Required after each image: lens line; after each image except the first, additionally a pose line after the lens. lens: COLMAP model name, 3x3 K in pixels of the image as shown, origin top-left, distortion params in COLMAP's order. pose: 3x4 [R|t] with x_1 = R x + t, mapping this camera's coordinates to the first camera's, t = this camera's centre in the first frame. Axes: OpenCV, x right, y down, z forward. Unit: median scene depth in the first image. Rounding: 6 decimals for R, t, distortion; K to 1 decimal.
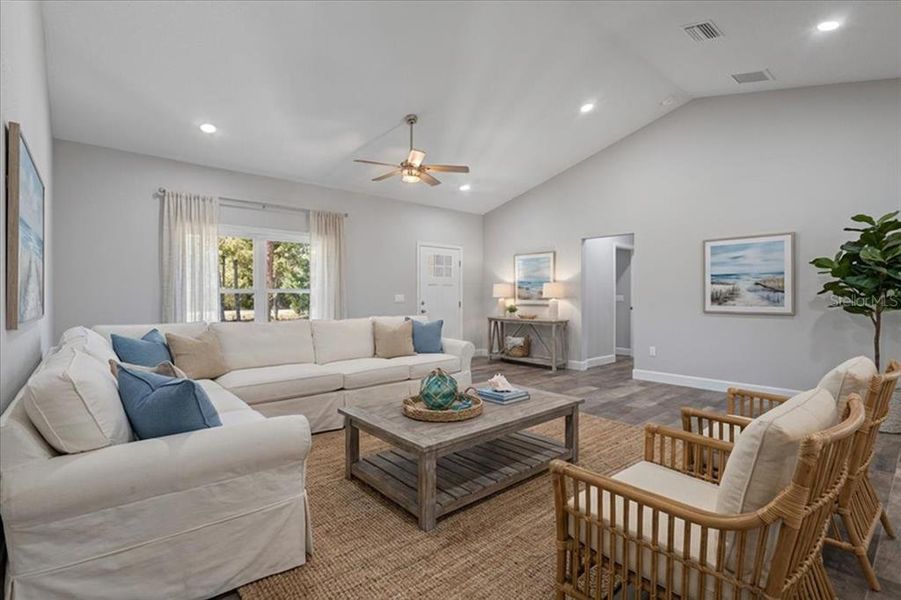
lens RADIAL K [[412.5, 0, 450.5], [0, 412.5, 300.0], [0, 0, 1]] dist [0.003744, 0.000008]
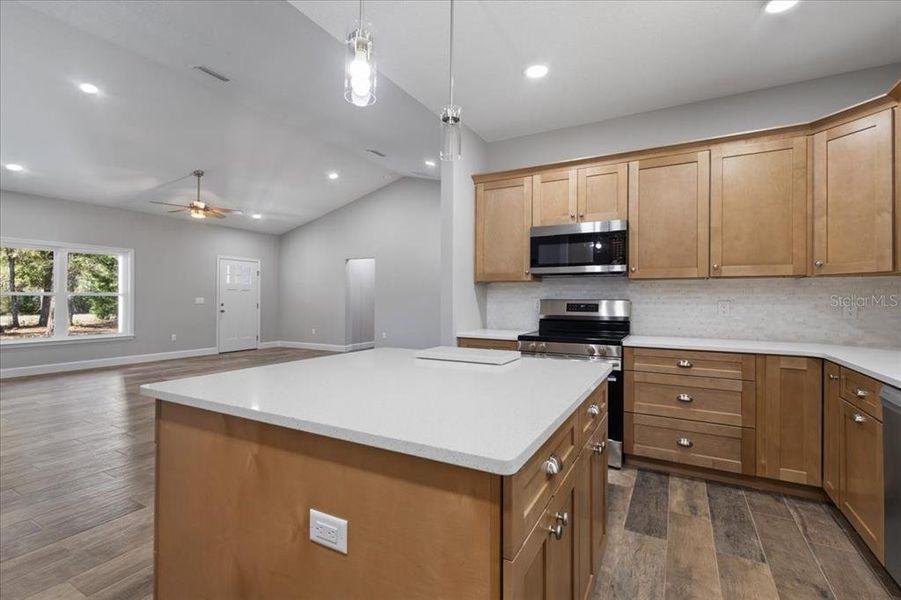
lens RADIAL K [[412.5, 0, 450.5], [0, 412.5, 300.0], [0, 0, 1]] dist [0.003744, 0.000008]
pose [[0.940405, 0.003854, 0.340036, 0.070947], [-0.000653, 0.999954, -0.009530, 0.002222], [-0.340057, 0.008740, 0.940364, -0.185425]]
